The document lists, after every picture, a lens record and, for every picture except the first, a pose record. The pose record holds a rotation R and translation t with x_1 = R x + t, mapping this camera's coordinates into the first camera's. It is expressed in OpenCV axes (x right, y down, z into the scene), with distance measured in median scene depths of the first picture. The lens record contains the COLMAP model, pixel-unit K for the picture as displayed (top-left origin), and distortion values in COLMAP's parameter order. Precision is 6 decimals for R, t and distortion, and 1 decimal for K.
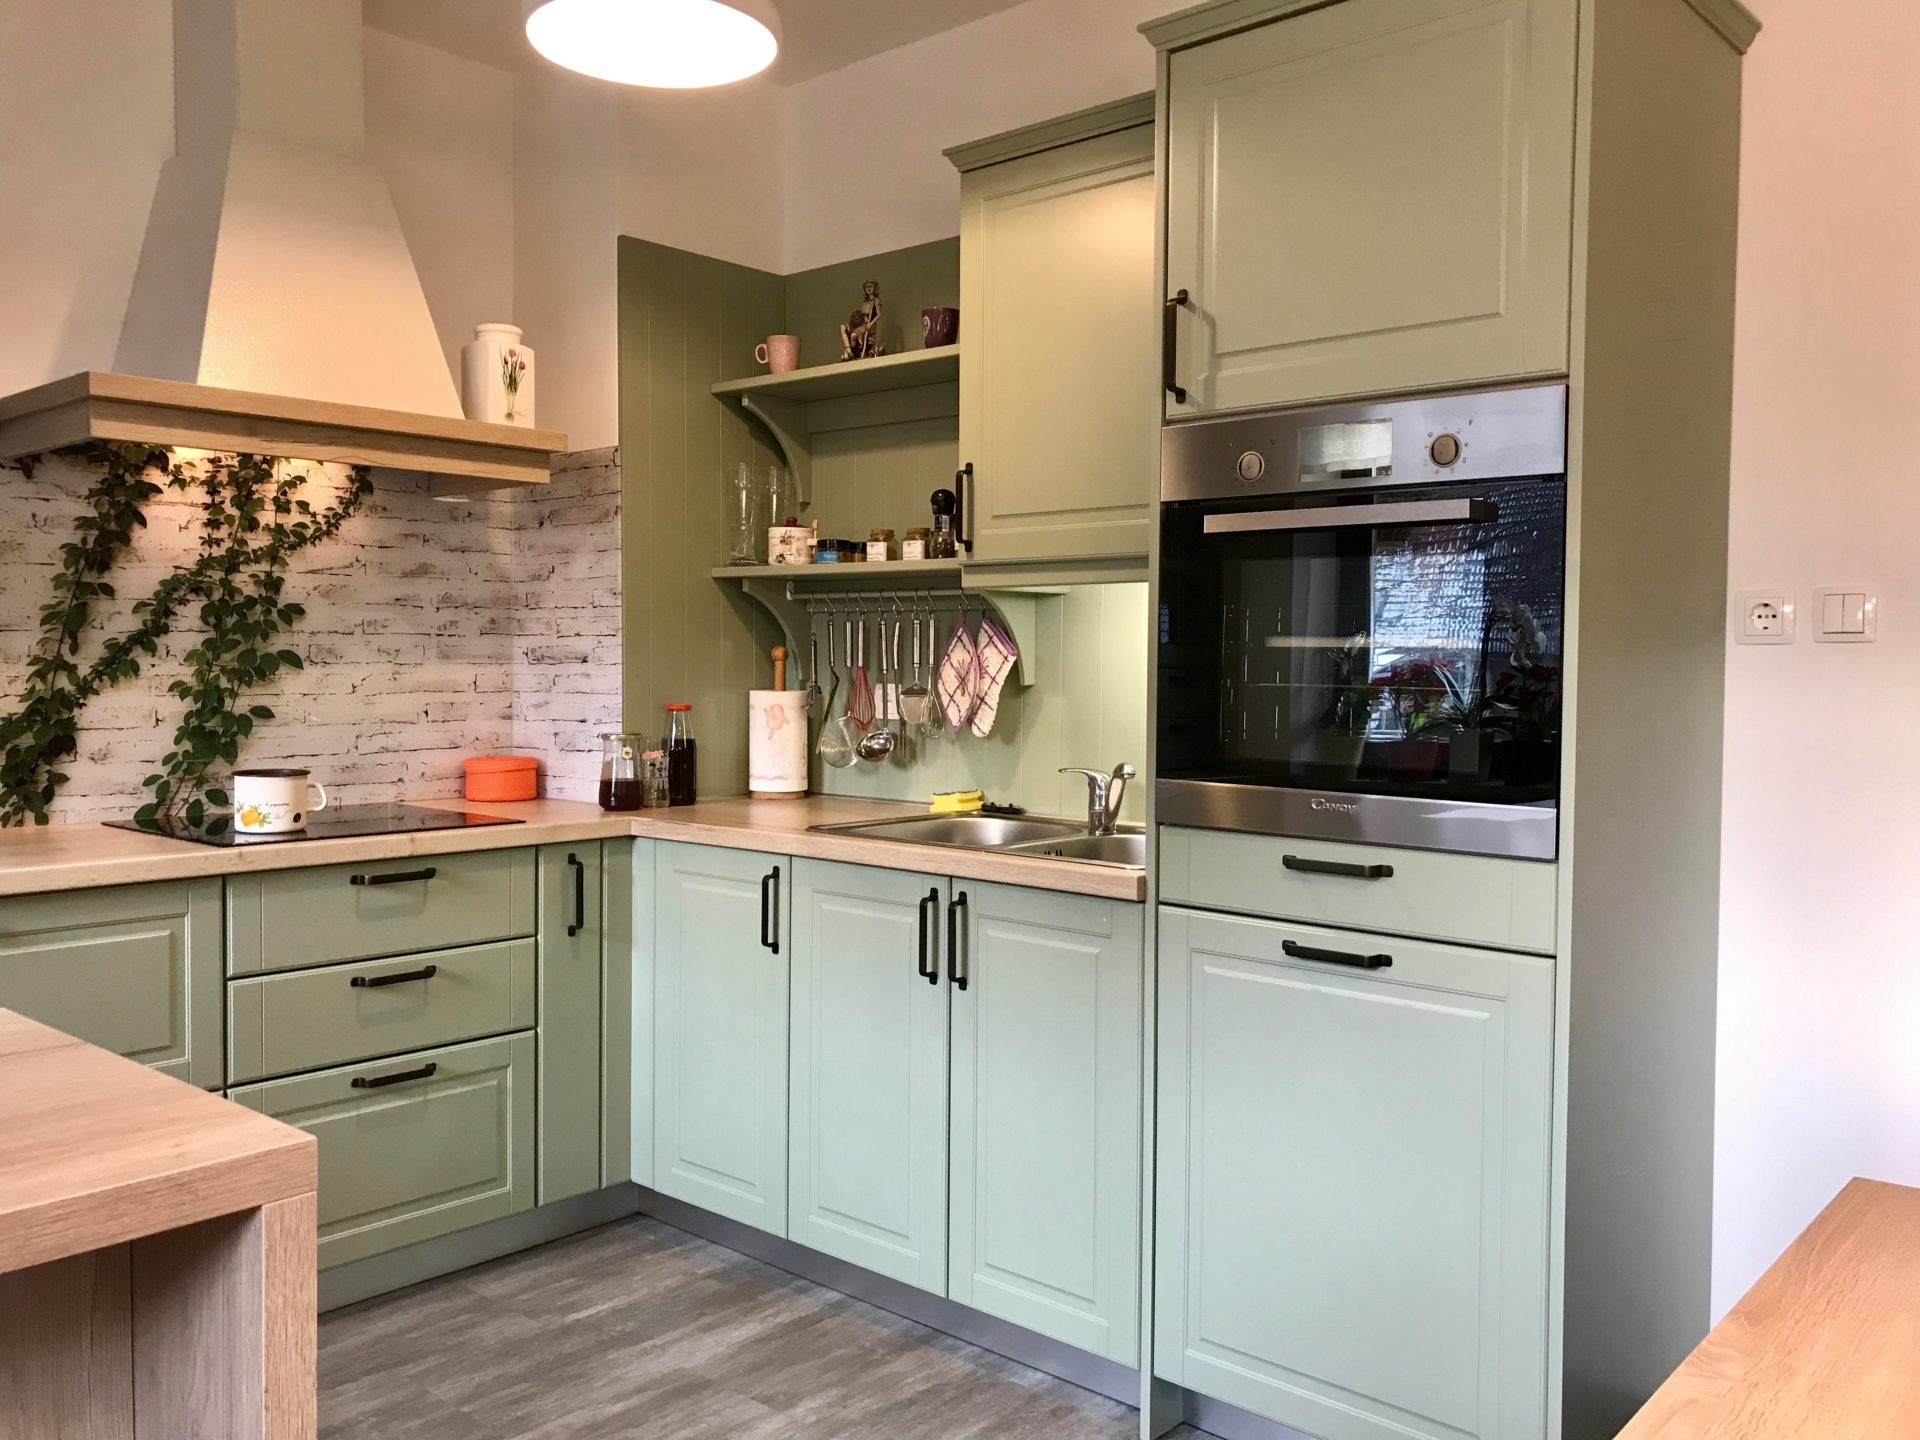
lens RADIAL K [[1576.2, 0, 946.0], [0, 1576.2, 710.2], [0, 0, 1]] dist [0.047377, -0.074125]
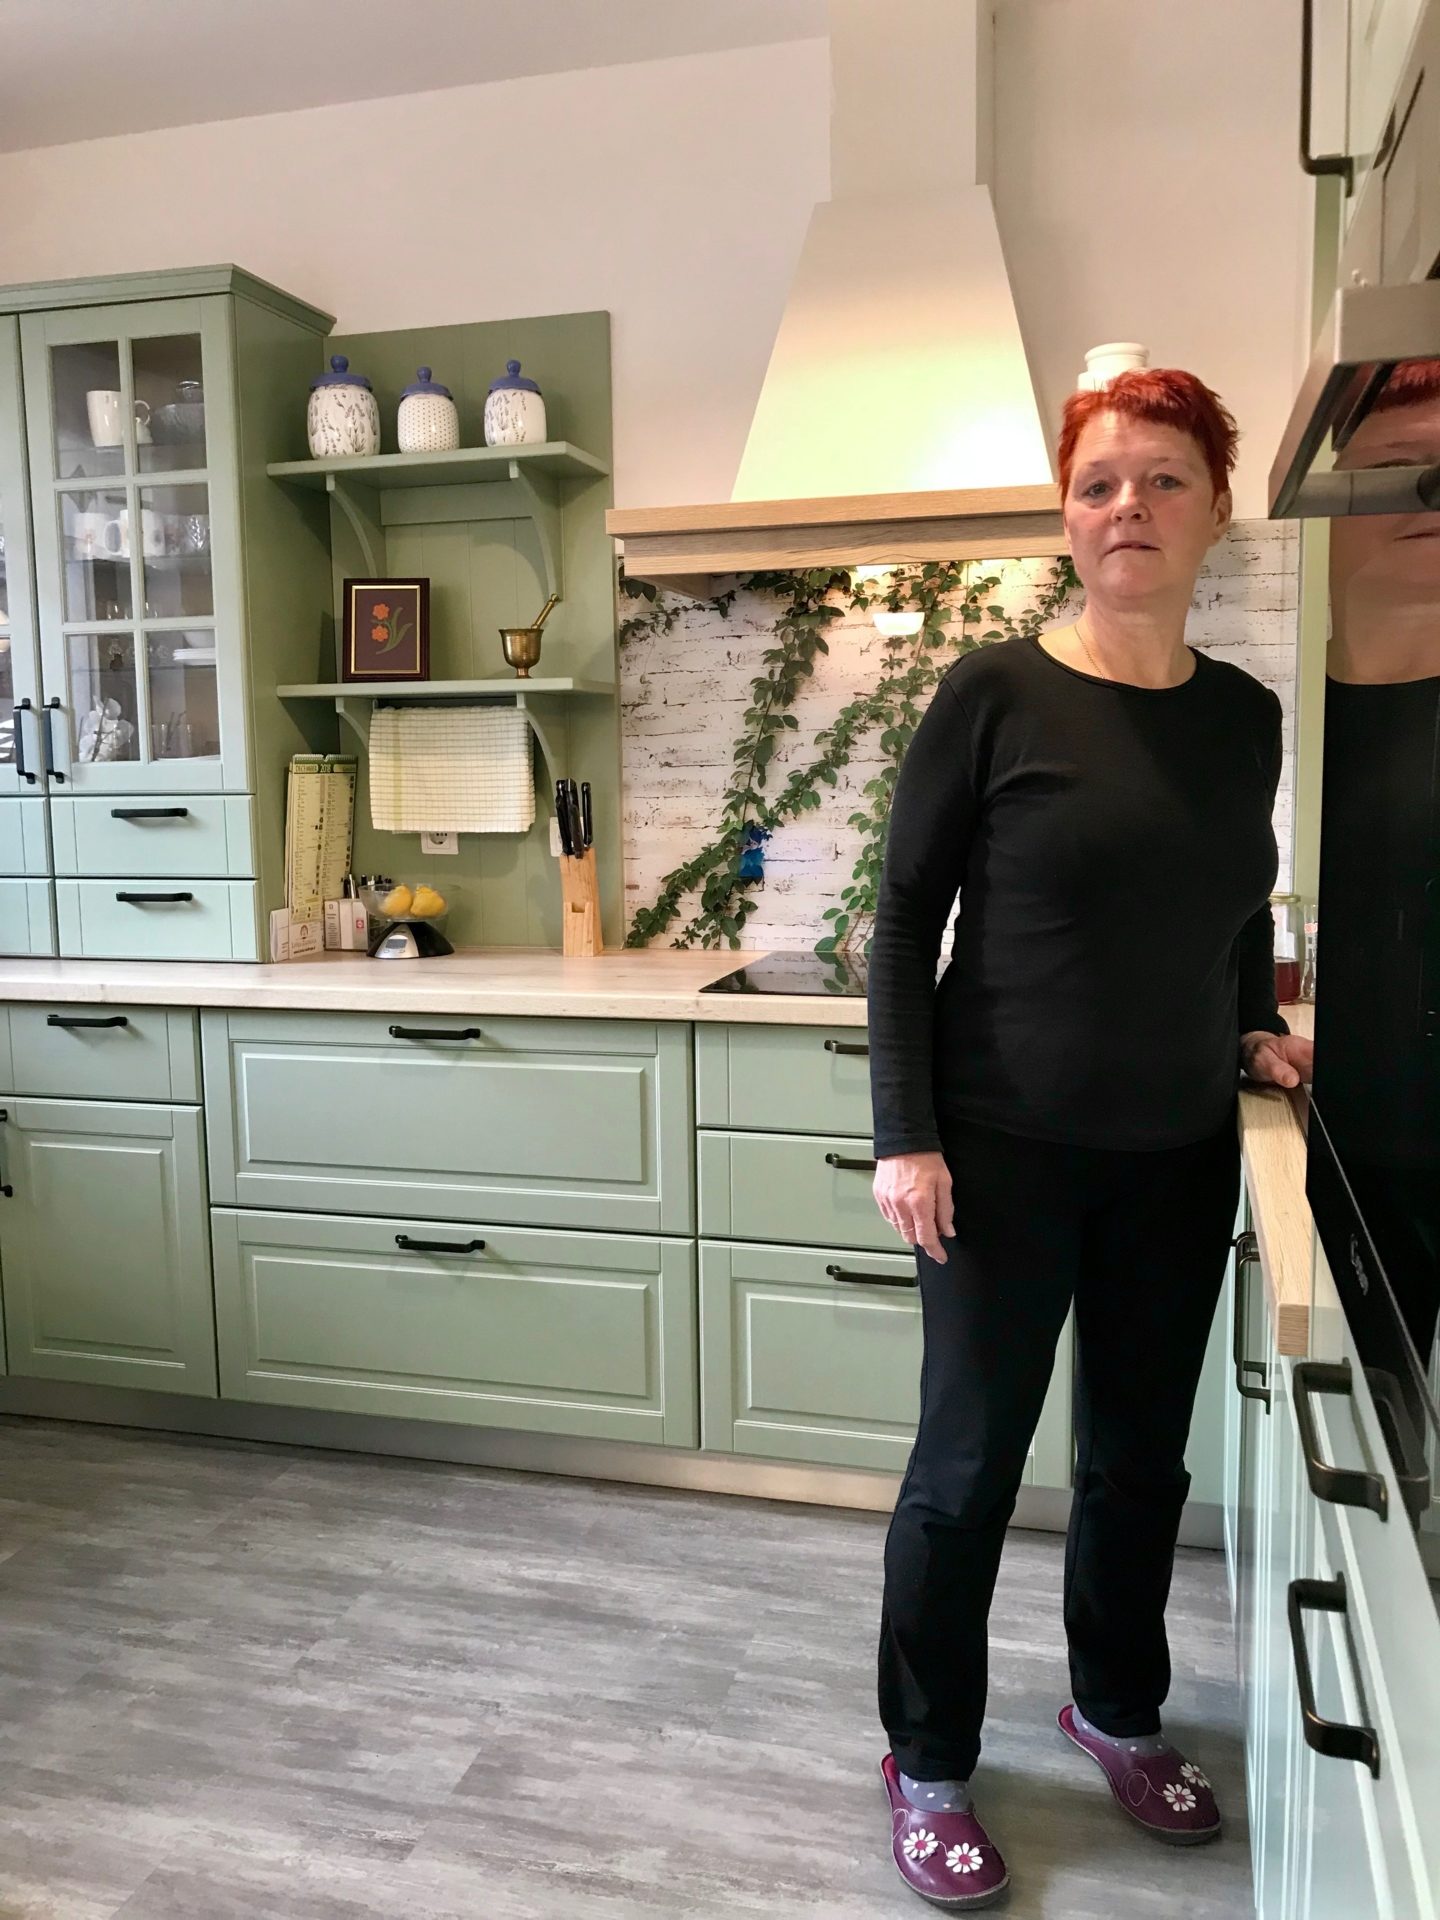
lens RADIAL K [[1576.2, 0, 724.5], [0, 1576.2, 945.7], [0, 0, 1]] dist [0.047377, -0.074125]
pose [[0.445585, 0.090766, -0.890626, 0.334177], [-0.013429, 0.995413, 0.094726, -0.027318], [0.895139, -0.030248, 0.444760, 0.491511]]
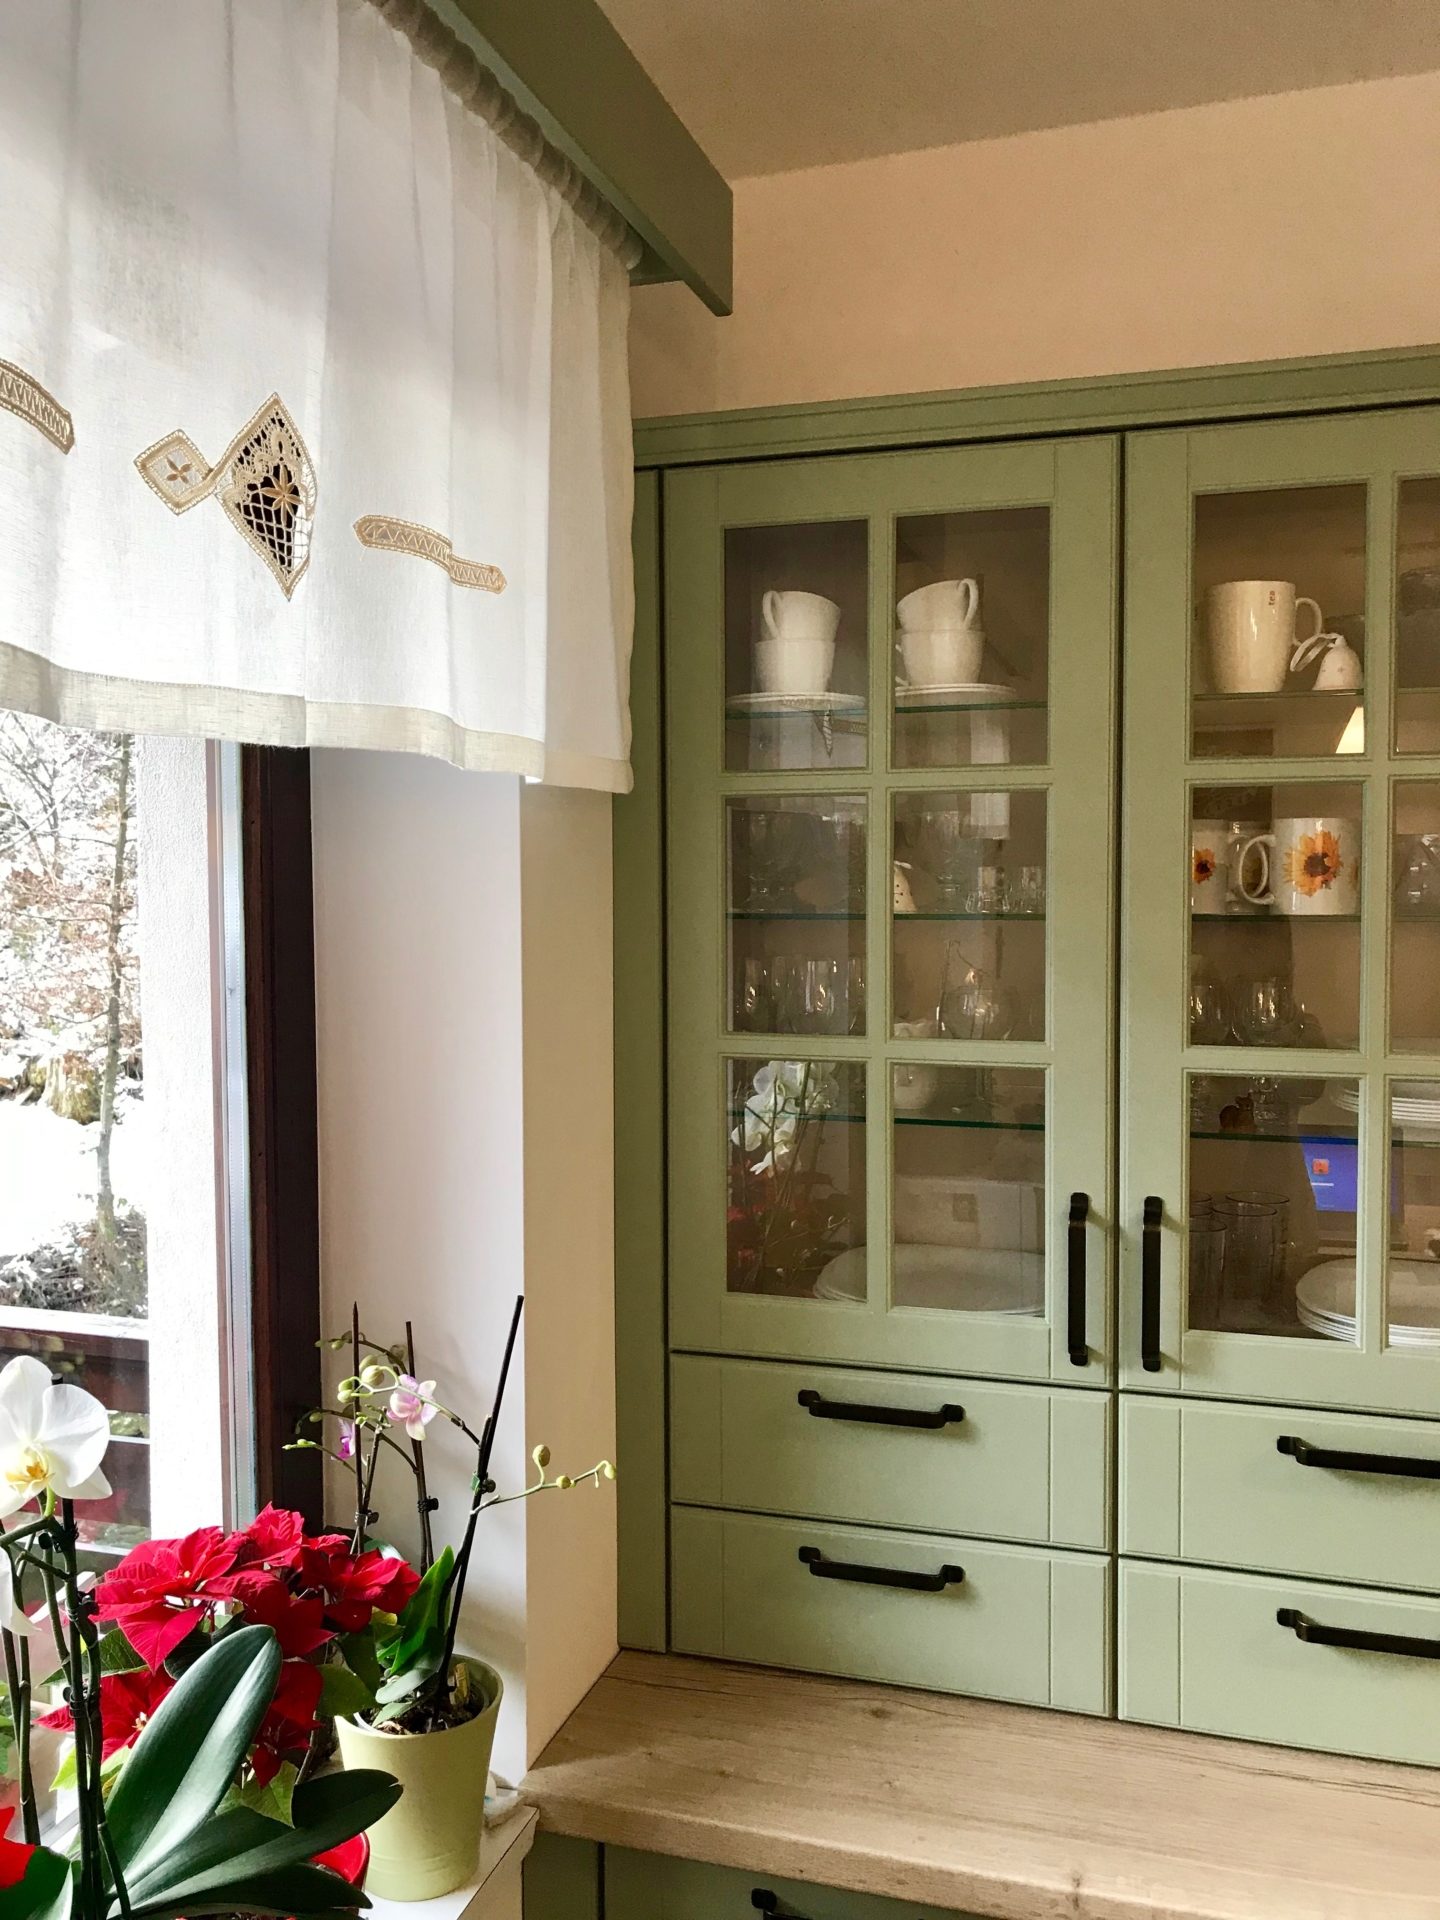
lens RADIAL K [[1576.2, 0, 715.9], [0, 1576.2, 935.1], [0, 0, 1]] dist [0.047377, -0.074125]
pose [[0.417224, 0.027553, -0.908386, -0.344153], [-0.022370, 0.999549, 0.020044, -0.163425], [0.908528, 0.011958, 0.417652, 0.248654]]
